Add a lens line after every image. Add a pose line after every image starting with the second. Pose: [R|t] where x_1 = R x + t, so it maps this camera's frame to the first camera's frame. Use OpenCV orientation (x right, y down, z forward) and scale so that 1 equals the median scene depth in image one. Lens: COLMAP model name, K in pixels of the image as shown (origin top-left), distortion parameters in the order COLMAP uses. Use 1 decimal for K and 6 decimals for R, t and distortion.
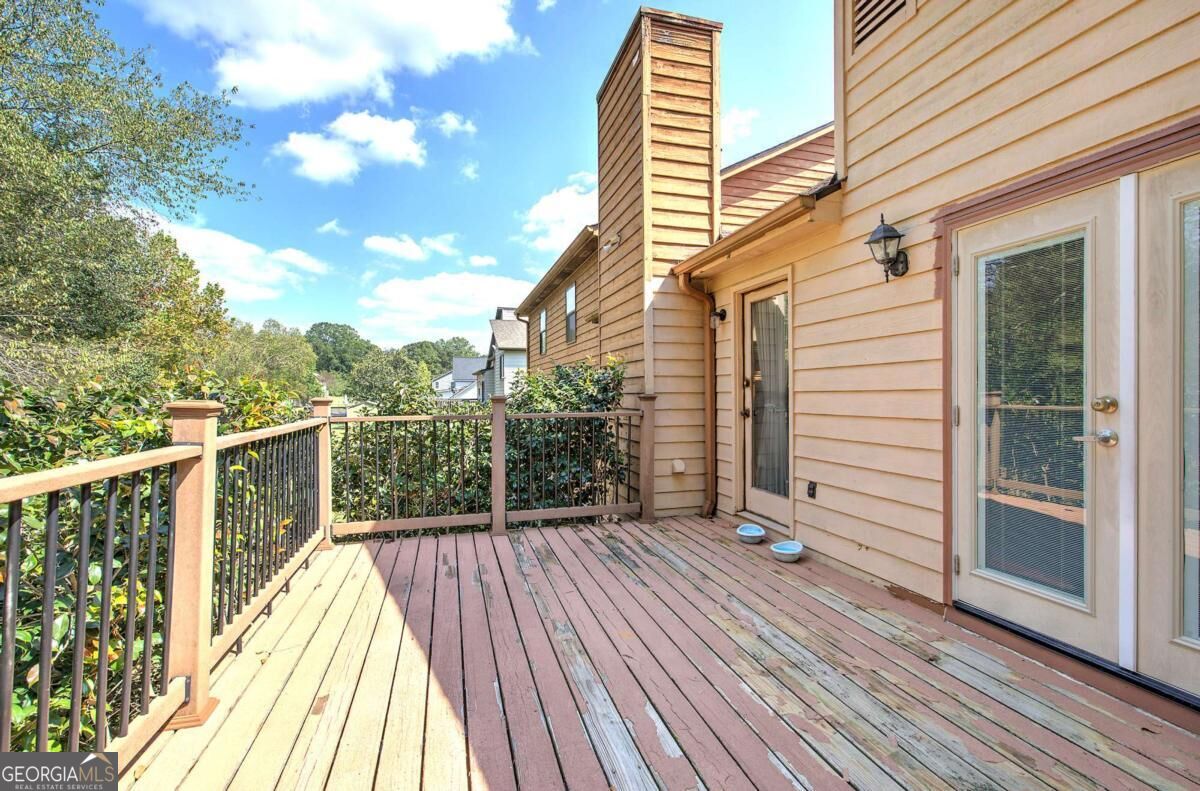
lens RADIAL K [[522.4, 0, 600.0], [0, 522.4, 395.5], [0, 0, 1]] dist [-0.000524, -0.000188]
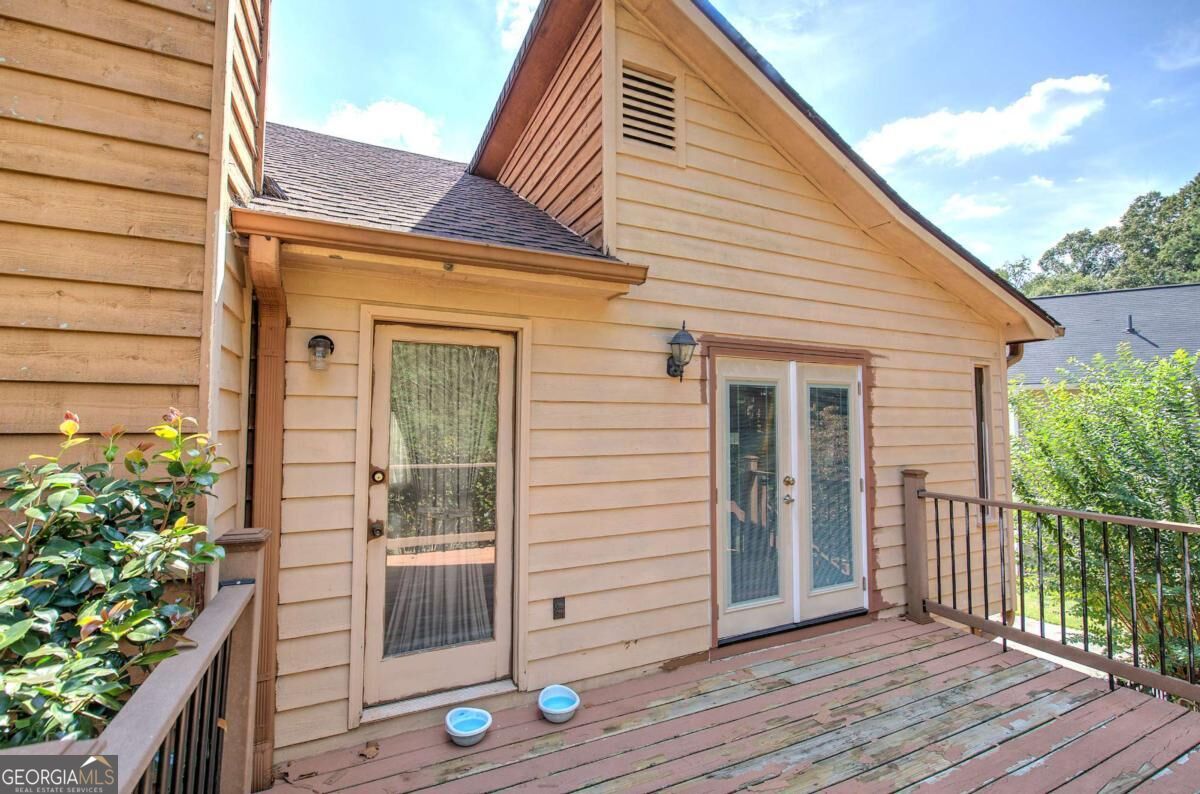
lens RADIAL K [[522.4, 0, 600.0], [0, 522.4, 397.0], [0, 0, 1]] dist [-0.000524, -0.000188]
pose [[-0.157233, 0.055056, 0.986026, -0.566579], [0.005918, 0.998479, -0.054808, -0.136387], [-0.987544, -0.002783, -0.157320, 1.463546]]
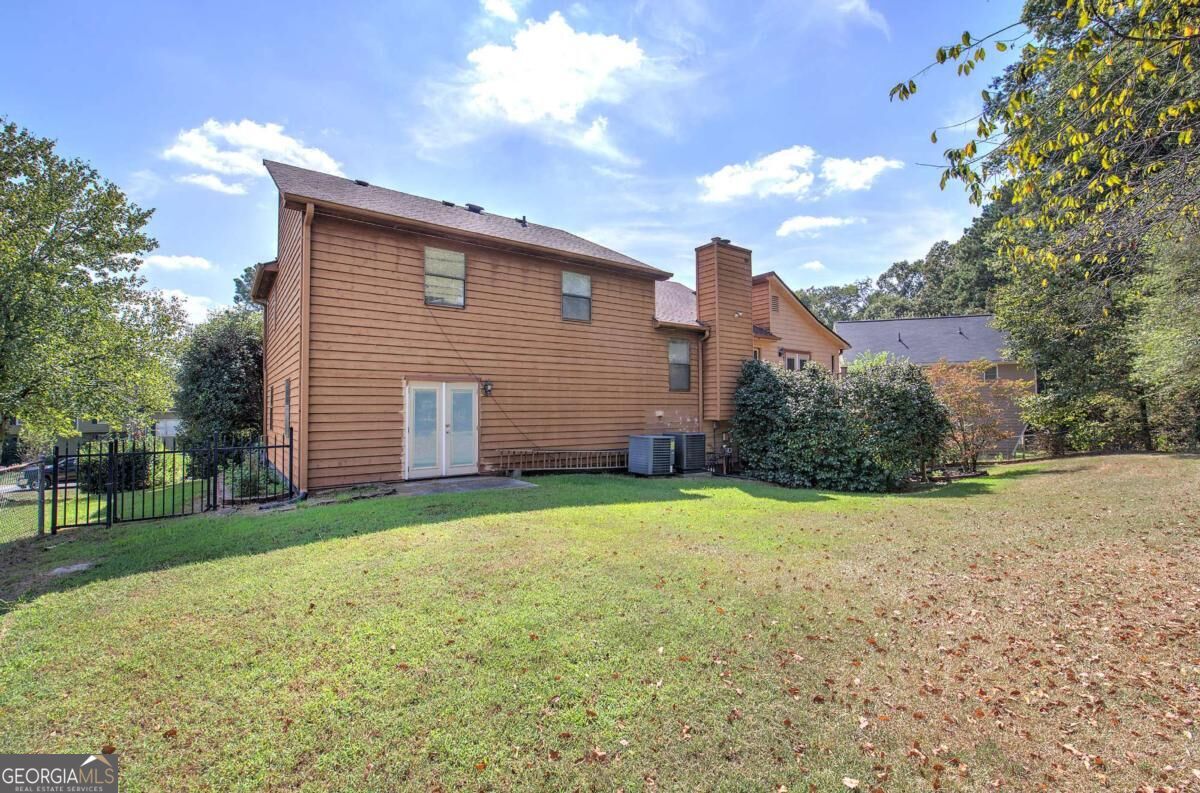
lens RADIAL K [[522.4, 0, 600.0], [0, 522.4, 396.5], [0, 0, 1]] dist [-0.000524, -0.000188]
pose [[-0.352023, 0.027360, 0.935591, -4.698703], [0.008111, 0.999624, -0.026181, 0.407385], [-0.935956, -0.001628, -0.352113, 5.517210]]
